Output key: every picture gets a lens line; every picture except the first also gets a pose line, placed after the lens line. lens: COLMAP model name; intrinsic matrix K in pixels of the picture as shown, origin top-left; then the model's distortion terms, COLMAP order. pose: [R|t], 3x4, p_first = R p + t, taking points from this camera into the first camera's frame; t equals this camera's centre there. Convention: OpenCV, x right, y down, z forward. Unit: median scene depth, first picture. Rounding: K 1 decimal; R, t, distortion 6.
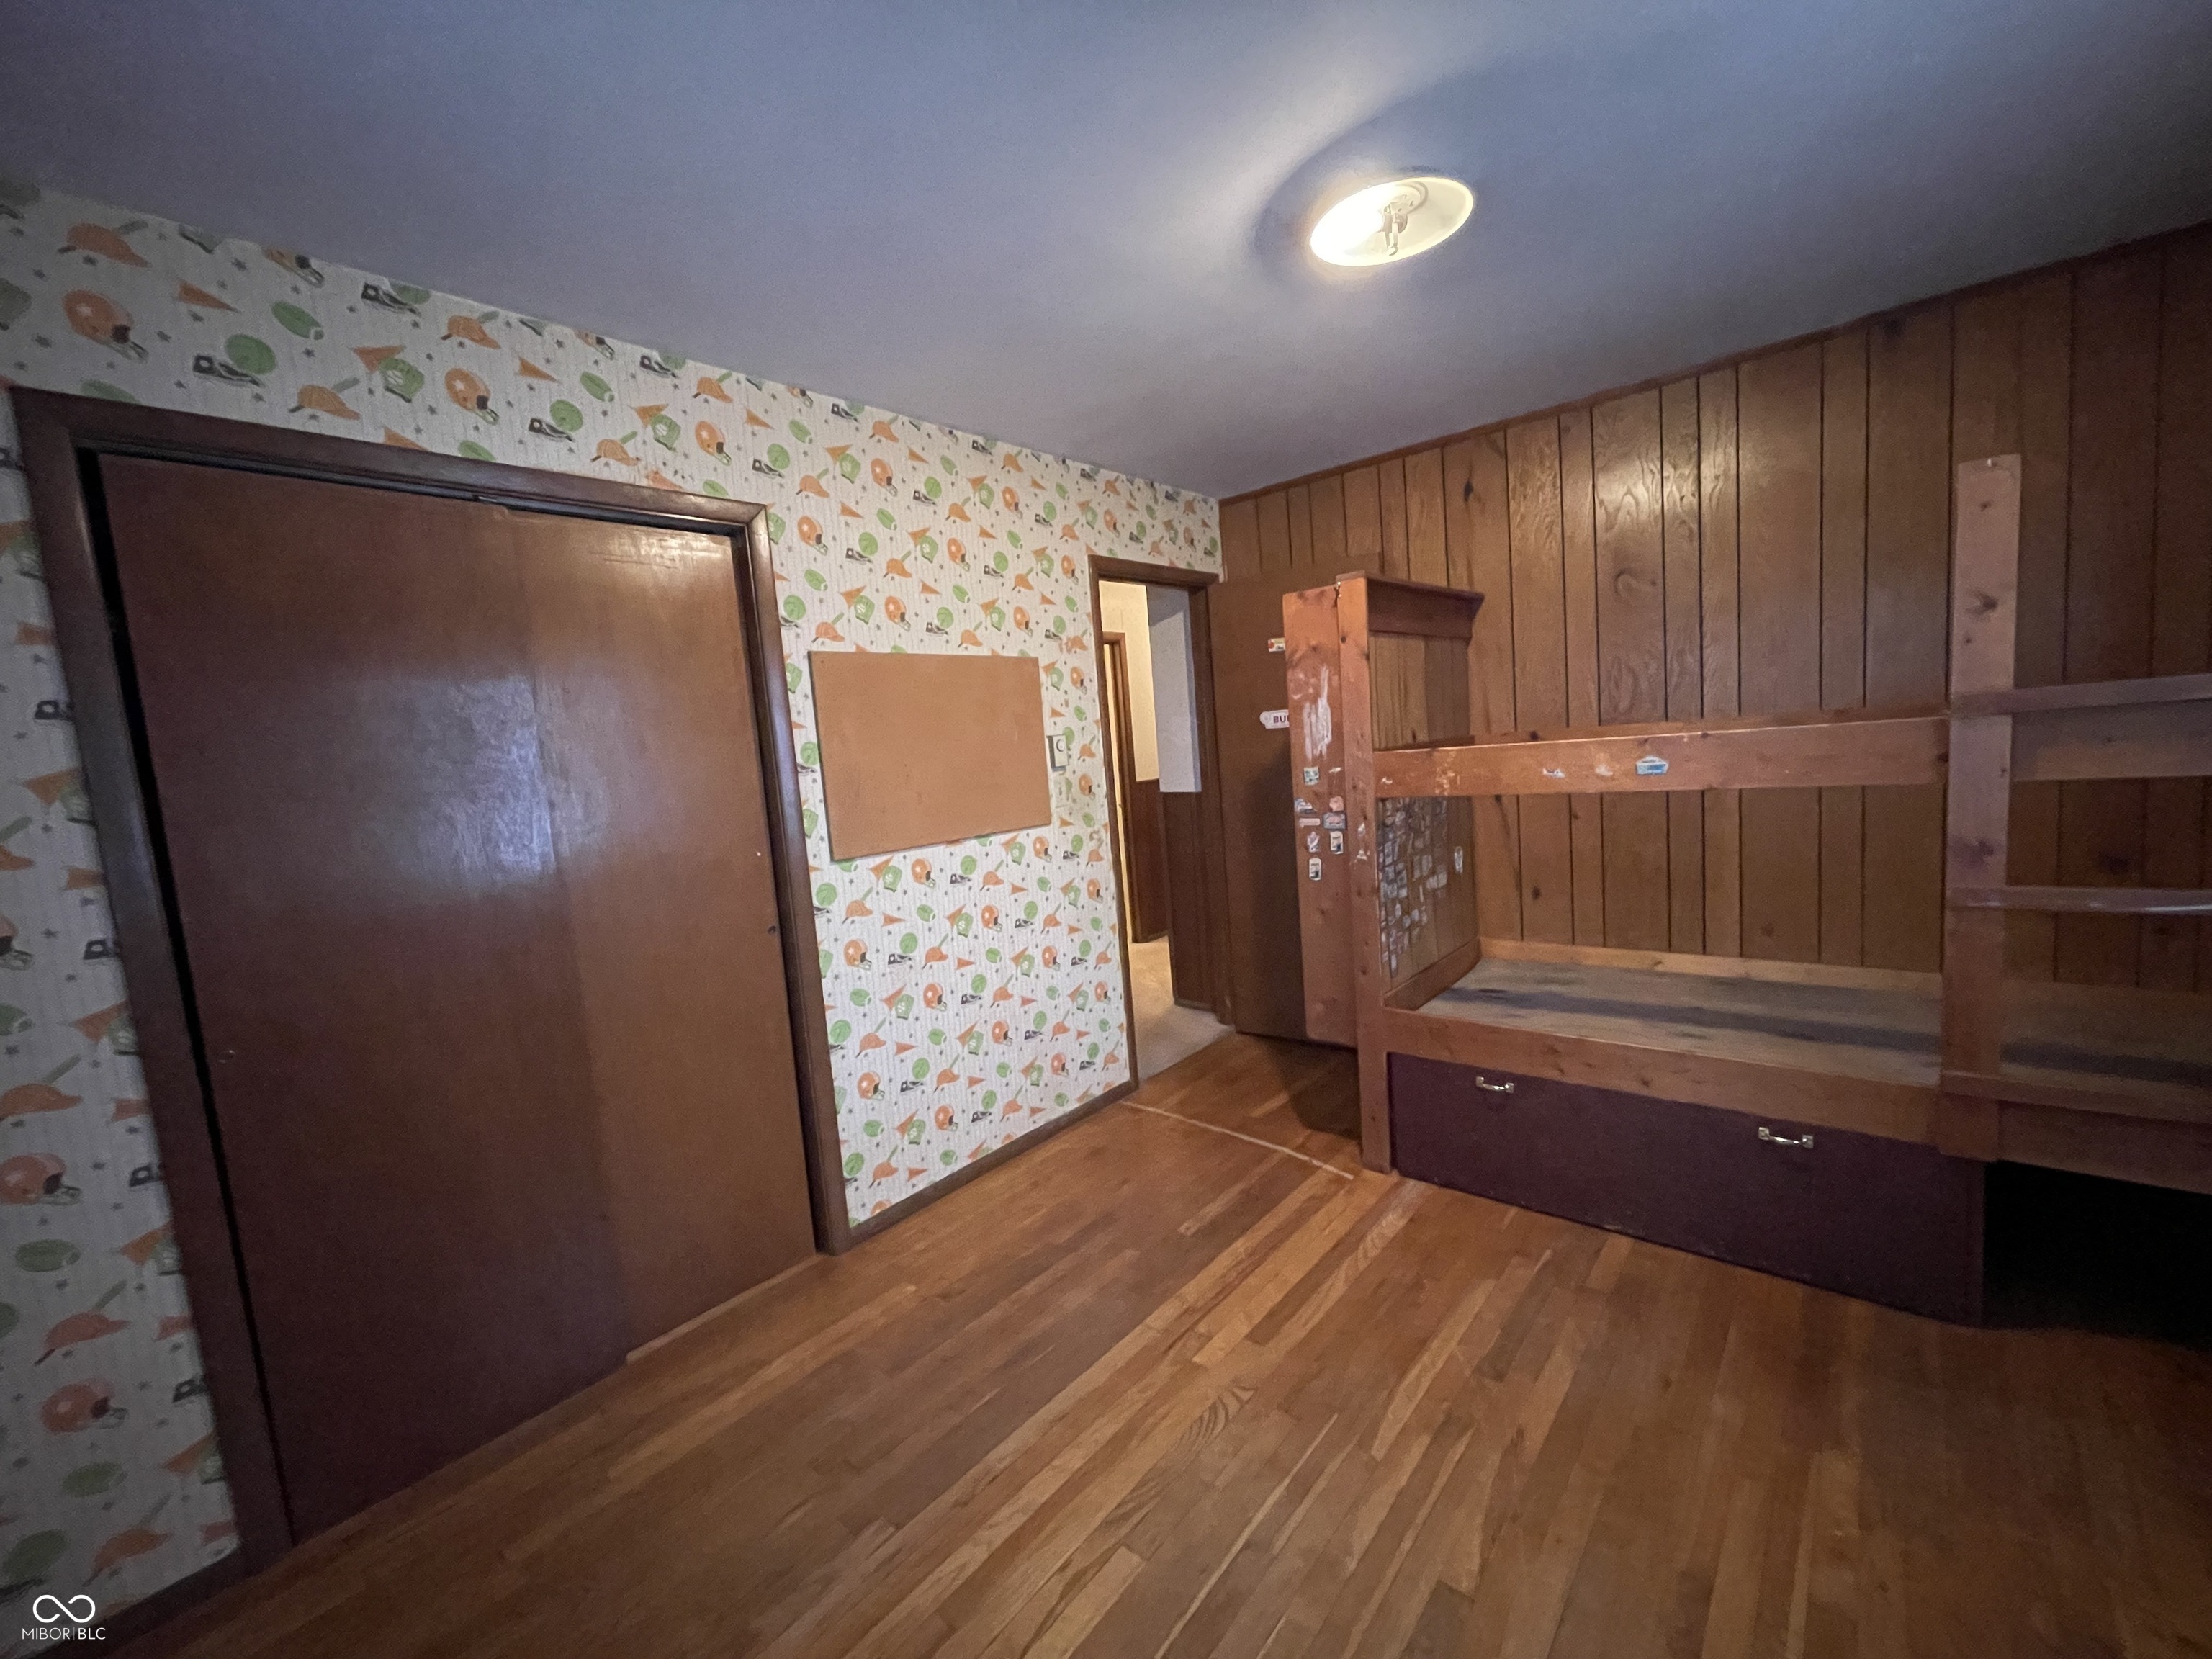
lens RADIAL K [[892.3, 0, 1092.4], [0, 892.3, 829.7], [0, 0, 1]] dist [0.000052, 0.000136]
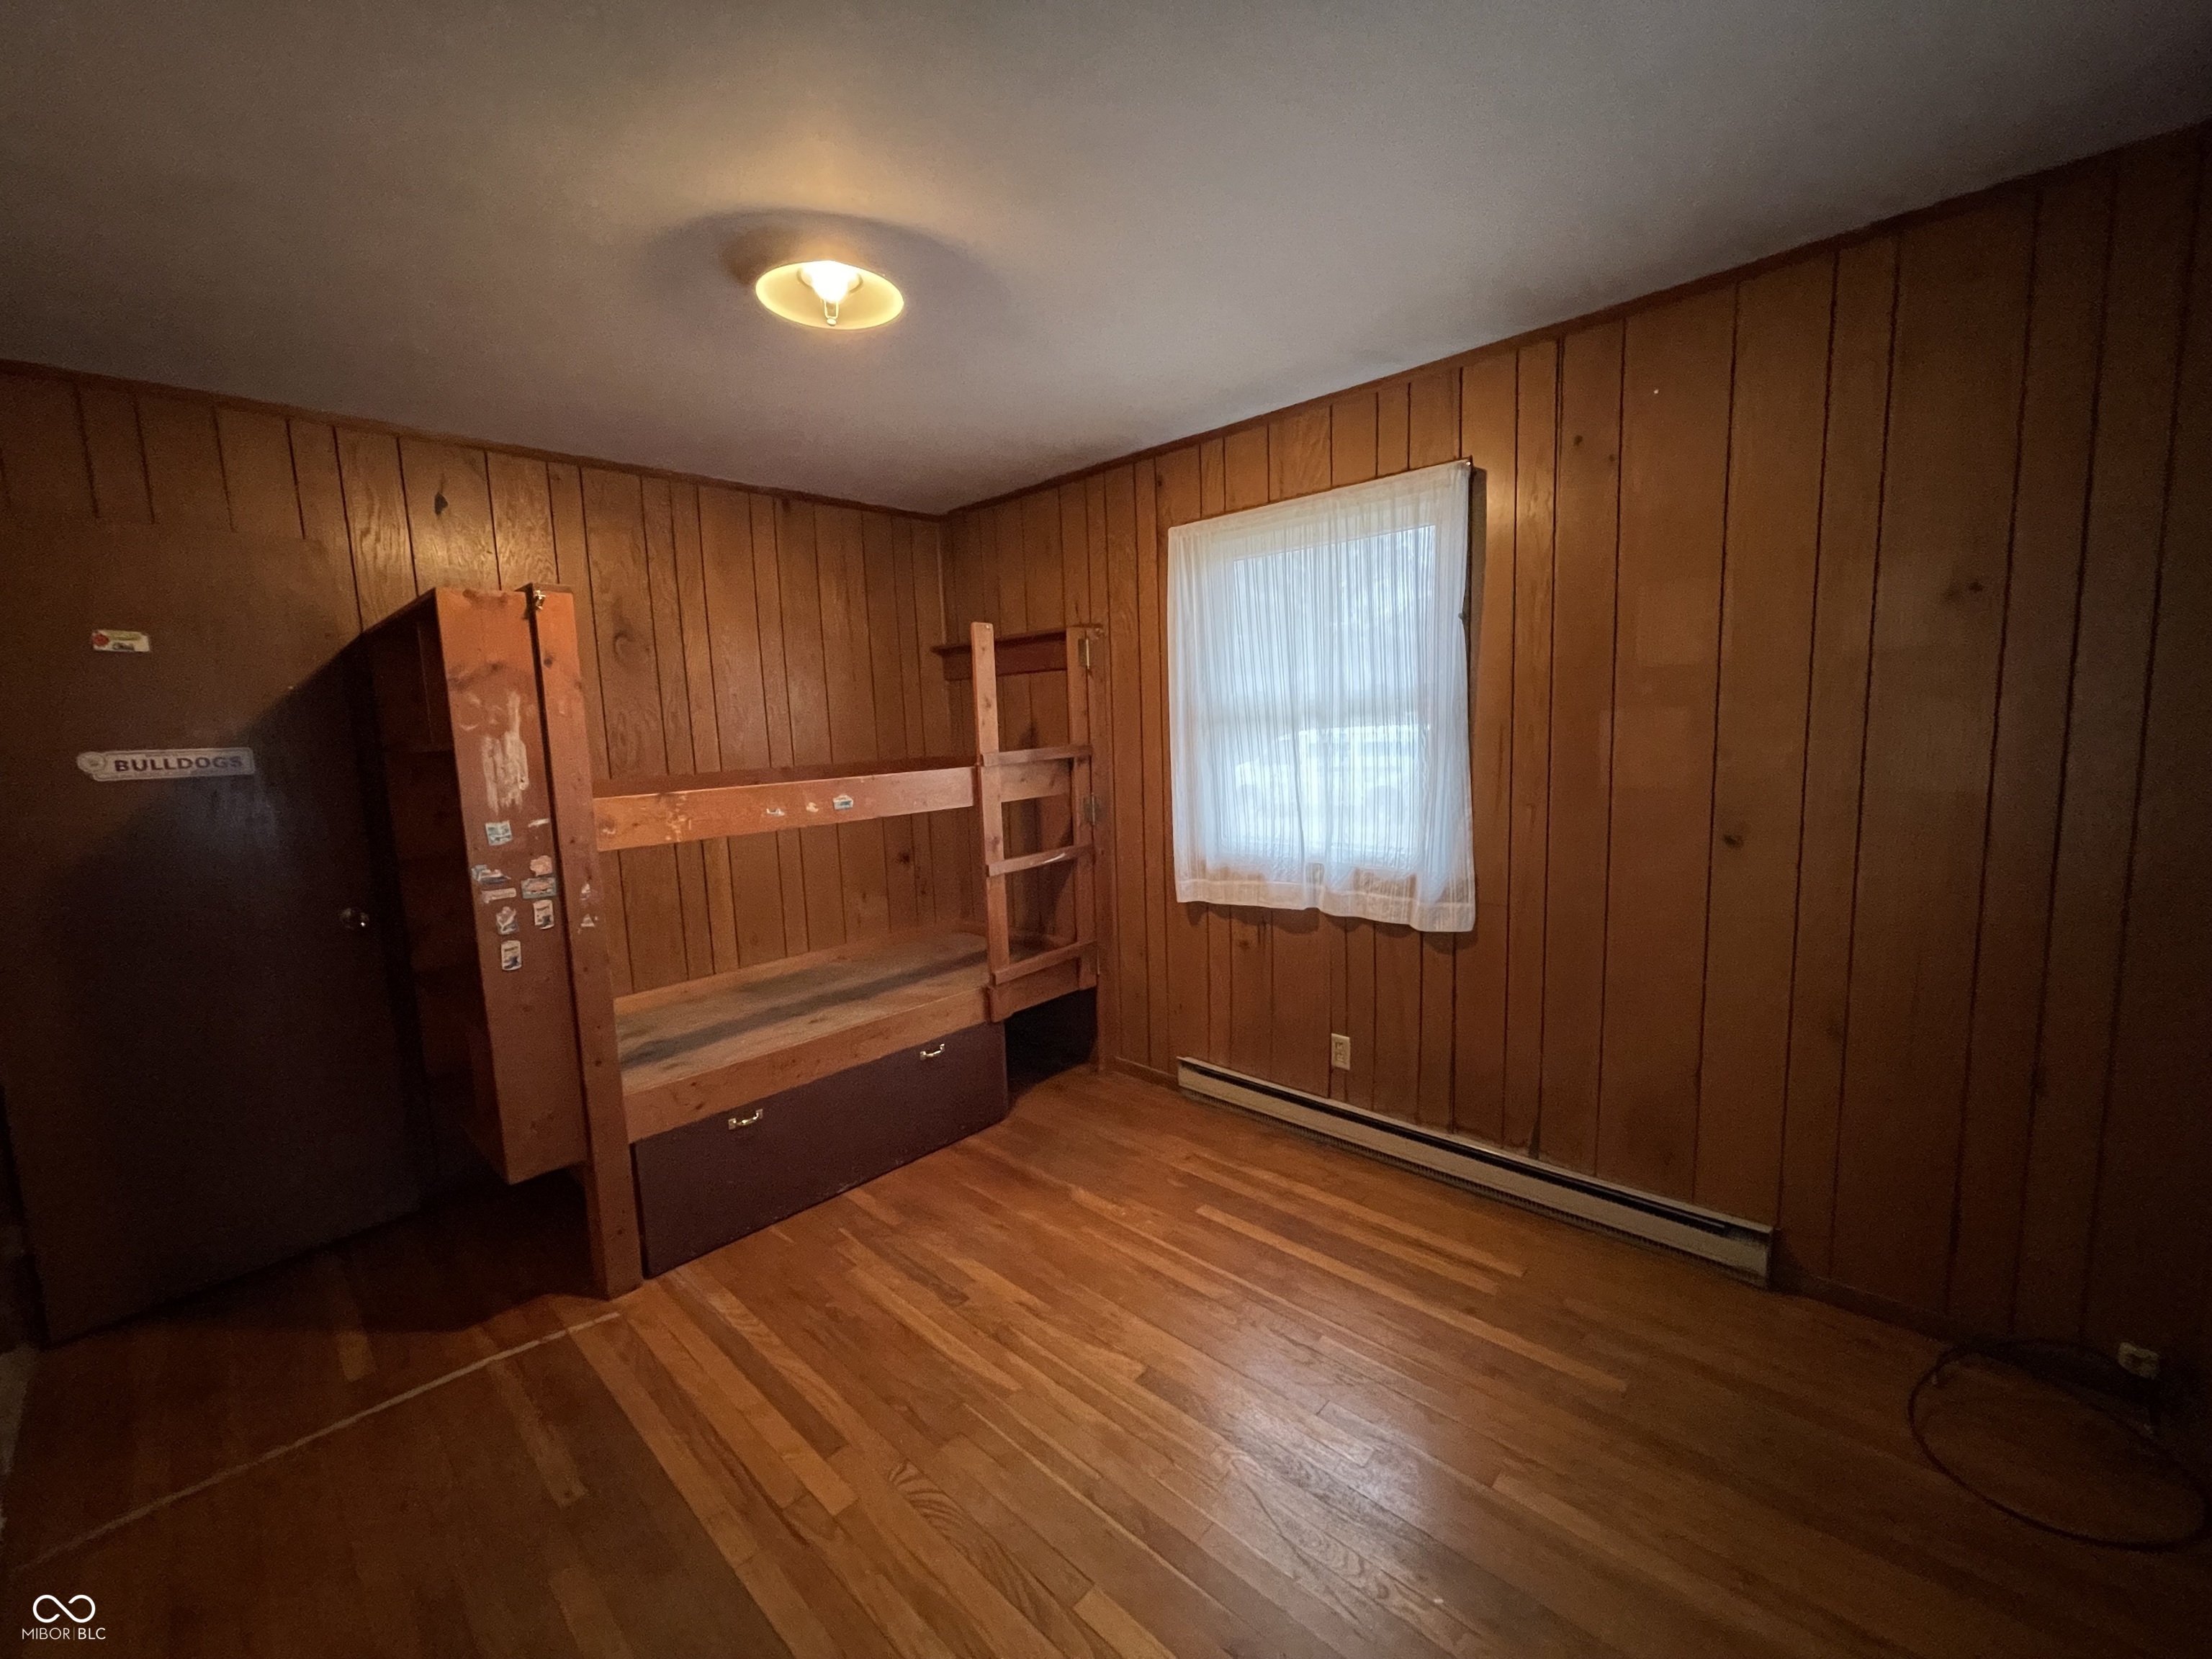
lens RADIAL K [[892.3, 0, 1093.6], [0, 892.3, 834.4], [0, 0, 1]] dist [0.000052, 0.000136]
pose [[0.047026, -0.043737, 0.997936, -0.494036], [0.133524, 0.990350, 0.037113, -0.020305], [-0.989929, 0.131503, 0.052412, 0.468543]]
